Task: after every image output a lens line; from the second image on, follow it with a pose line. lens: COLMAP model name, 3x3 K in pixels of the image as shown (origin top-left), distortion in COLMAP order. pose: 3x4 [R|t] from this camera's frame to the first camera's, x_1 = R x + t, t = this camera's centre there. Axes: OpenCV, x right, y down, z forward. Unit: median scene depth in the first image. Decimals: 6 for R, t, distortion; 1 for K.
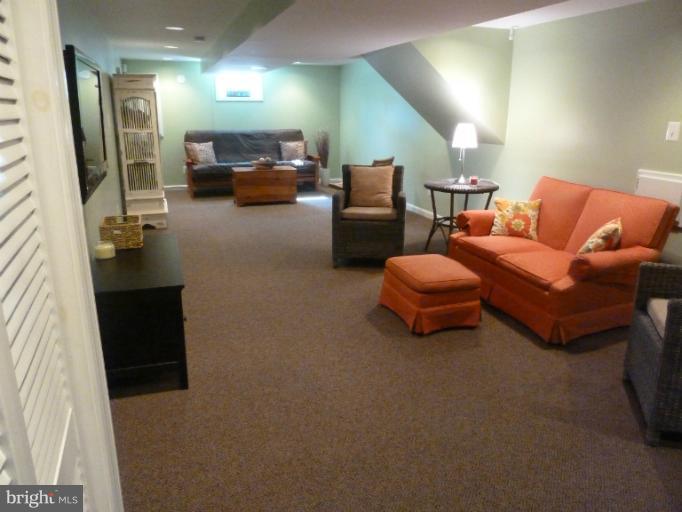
lens RADIAL K [[508.3, 0, 340.3], [0, 508.3, 252.8], [0, 0, 1]] dist [-0.041910, 0.002073]
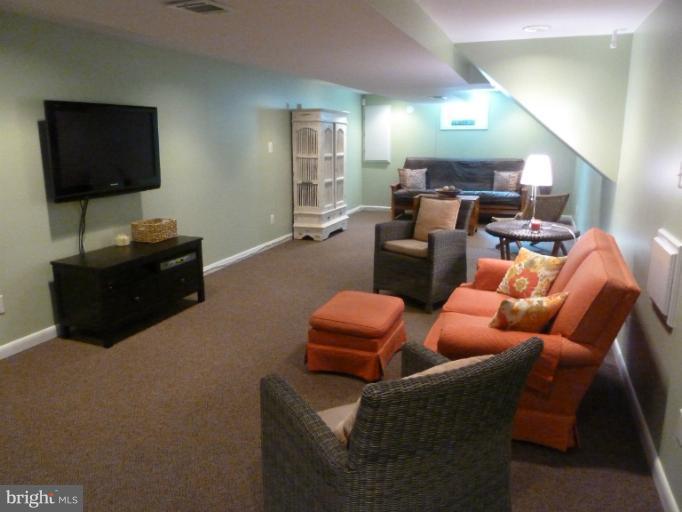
lens RADIAL K [[508.3, 0, 340.3], [0, 508.3, 252.8], [0, 0, 1]] dist [-0.041910, 0.002073]
pose [[0.761505, 0.138749, -0.633133, 0.432924], [-0.170285, 0.985332, 0.011121, -0.044066], [0.625390, 0.099344, 0.773963, 0.145951]]
